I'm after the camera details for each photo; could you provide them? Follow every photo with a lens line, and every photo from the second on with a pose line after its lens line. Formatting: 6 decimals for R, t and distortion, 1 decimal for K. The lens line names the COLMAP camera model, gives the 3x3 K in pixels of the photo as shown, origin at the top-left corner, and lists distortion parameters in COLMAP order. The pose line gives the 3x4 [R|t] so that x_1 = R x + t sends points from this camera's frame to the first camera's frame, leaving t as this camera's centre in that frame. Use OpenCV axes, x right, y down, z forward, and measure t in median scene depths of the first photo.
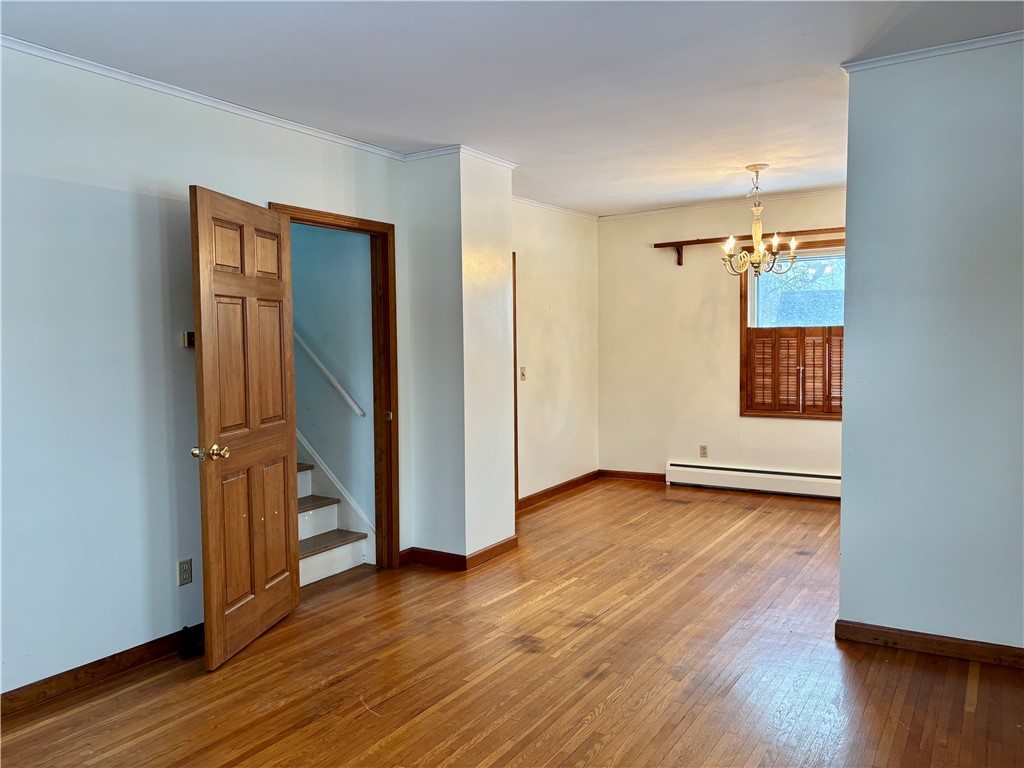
lens RADIAL K [[772.4, 0, 514.9], [0, 772.4, 383.6], [0, 0, 1]] dist [0.030641, -0.025310]
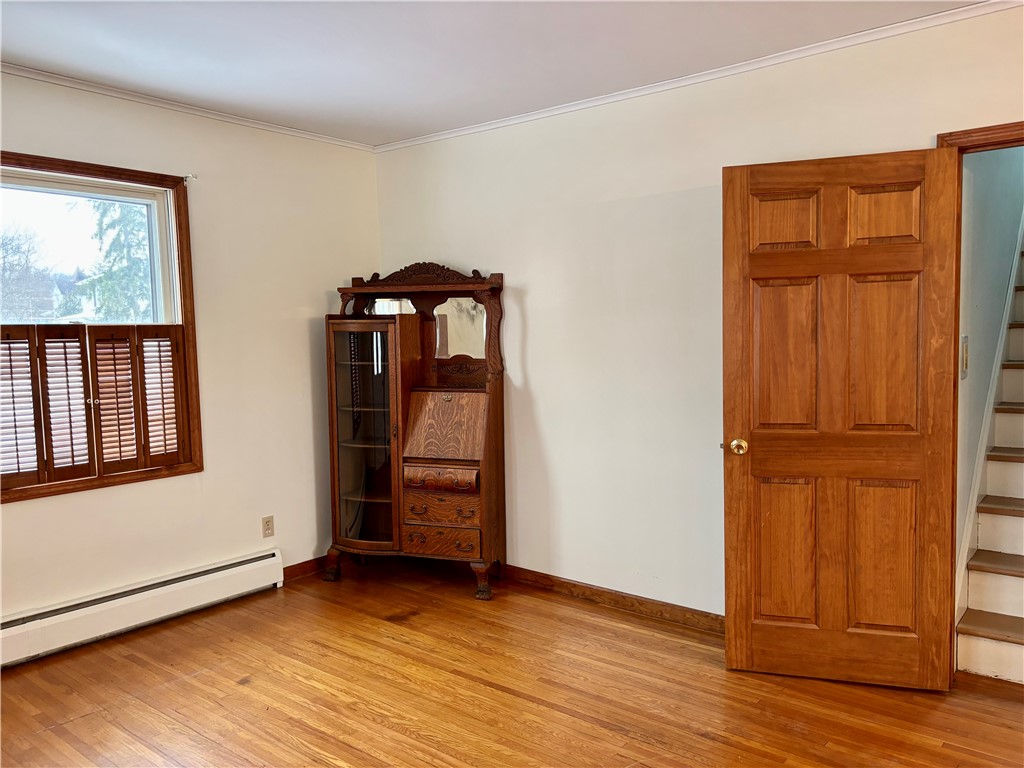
lens RADIAL K [[772.4, 0, 517.8], [0, 772.4, 384.4], [0, 0, 1]] dist [0.030641, -0.025310]
pose [[-0.109112, 0.086116, -0.990292, 0.094785], [-0.033223, 0.995368, 0.090218, -0.010577], [0.993474, 0.042744, -0.105746, 0.137425]]
